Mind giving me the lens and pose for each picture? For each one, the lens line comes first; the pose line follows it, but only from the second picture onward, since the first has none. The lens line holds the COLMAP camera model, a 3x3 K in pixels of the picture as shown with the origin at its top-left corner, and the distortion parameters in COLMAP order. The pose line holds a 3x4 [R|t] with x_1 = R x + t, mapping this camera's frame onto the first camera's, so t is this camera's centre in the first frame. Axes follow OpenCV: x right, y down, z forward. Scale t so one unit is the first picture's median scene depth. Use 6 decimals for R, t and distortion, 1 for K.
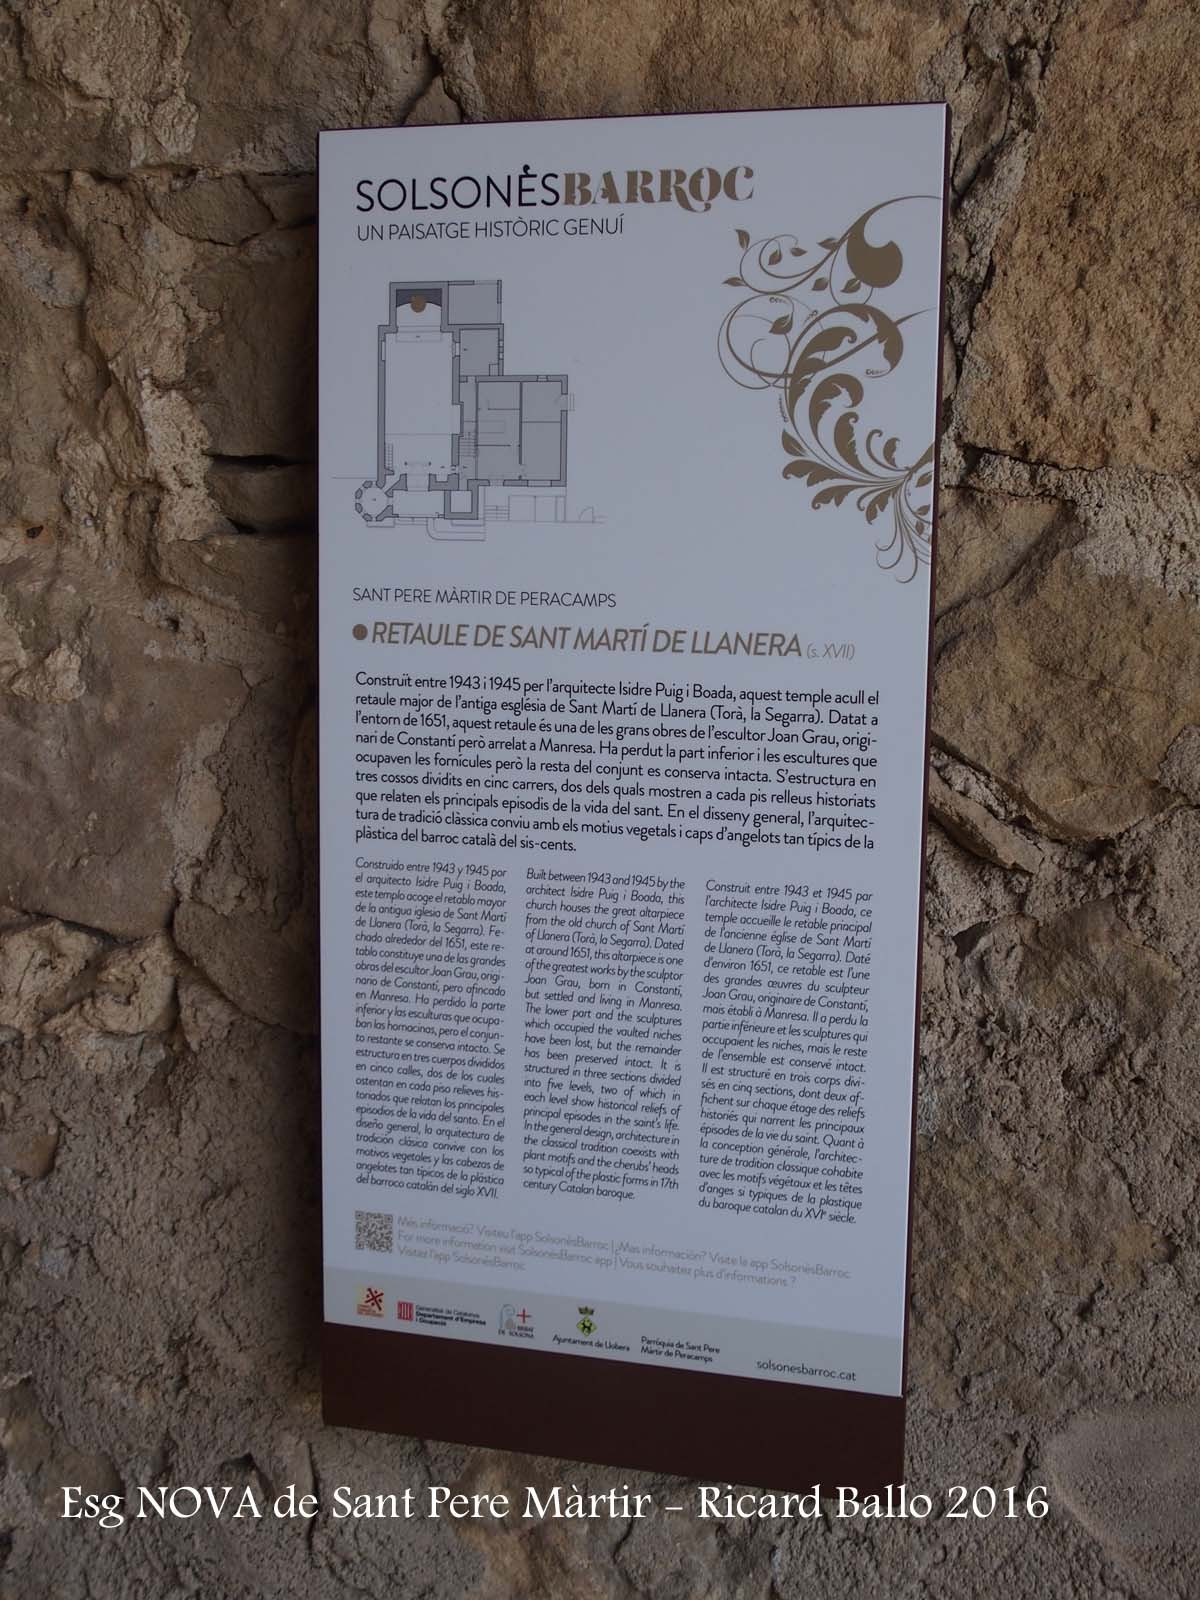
lens RADIAL K [[1959.4, 0, 599.2], [0, 1959.4, 799.6], [0, 0, 1]] dist [-0.110274, 0.000000]
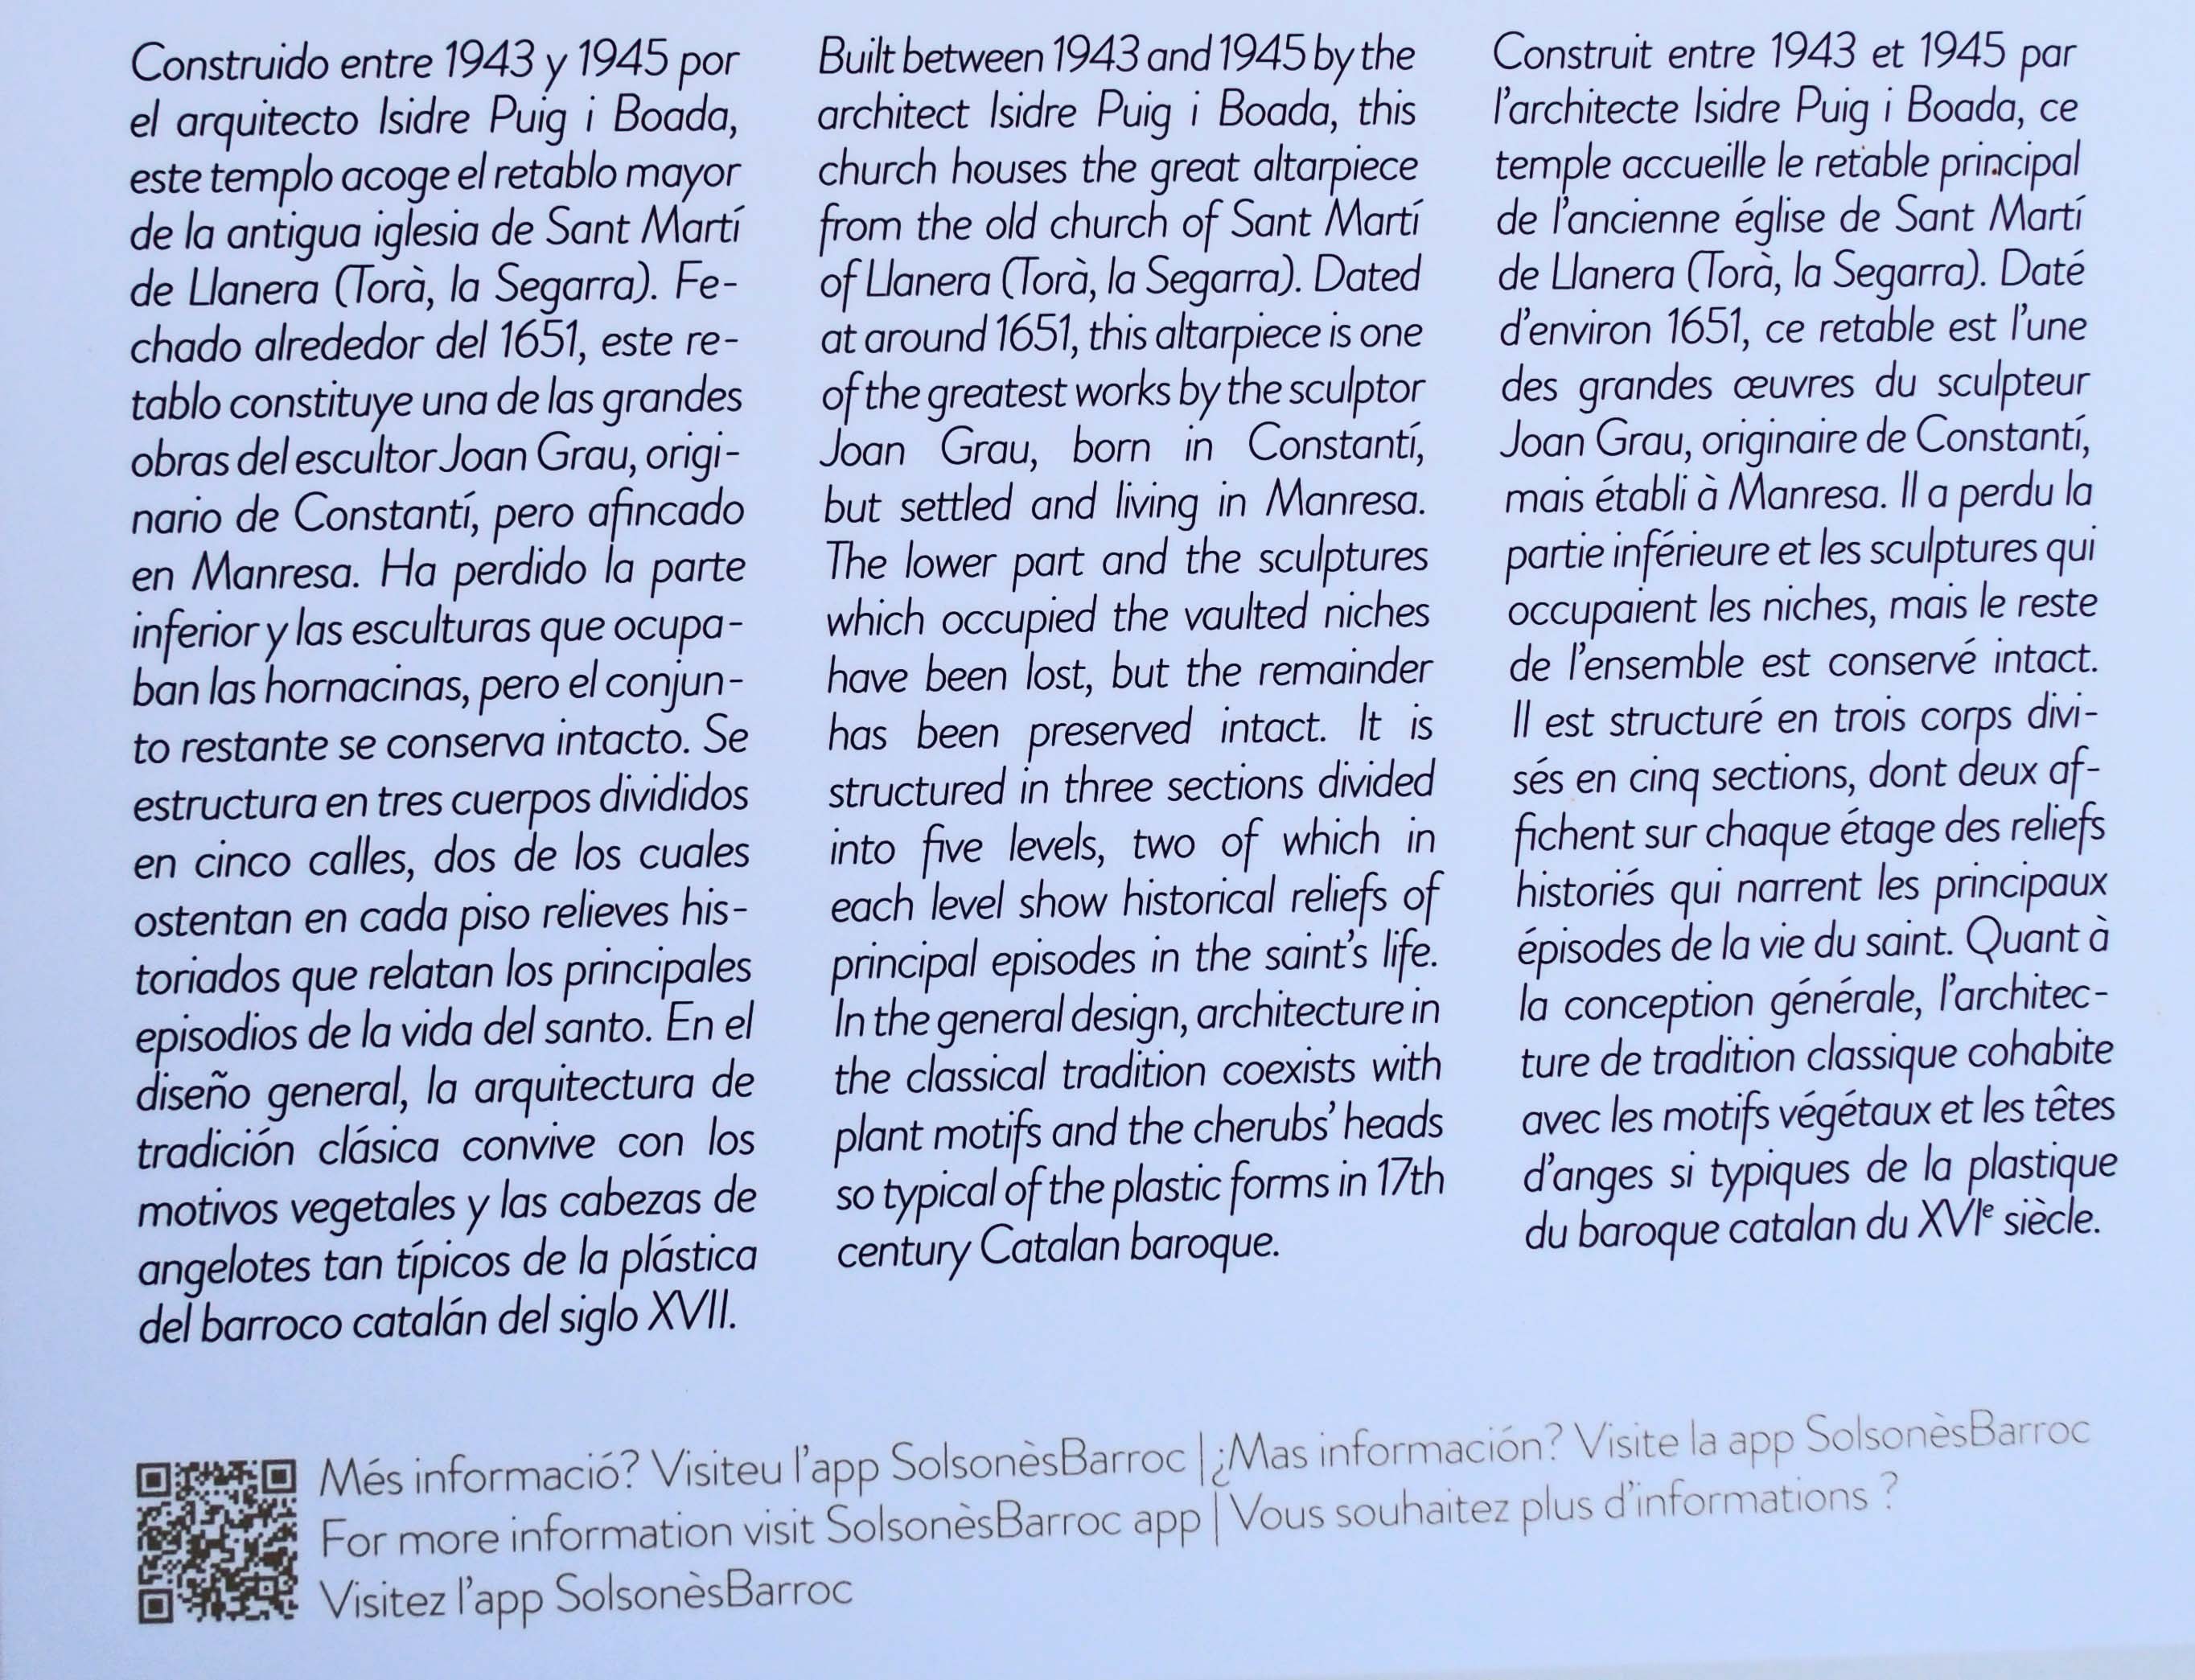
lens RADIAL K [[2609.5, 0, 1096.9], [0, 2609.5, 839.7], [0, 0, 1]] dist [-0.044146, 0.000000]
pose [[0.948139, -0.026257, 0.316771, -0.116689], [0.076338, 0.986224, -0.146744, 0.199581], [-0.308554, 0.163316, 0.937082, 0.667434]]
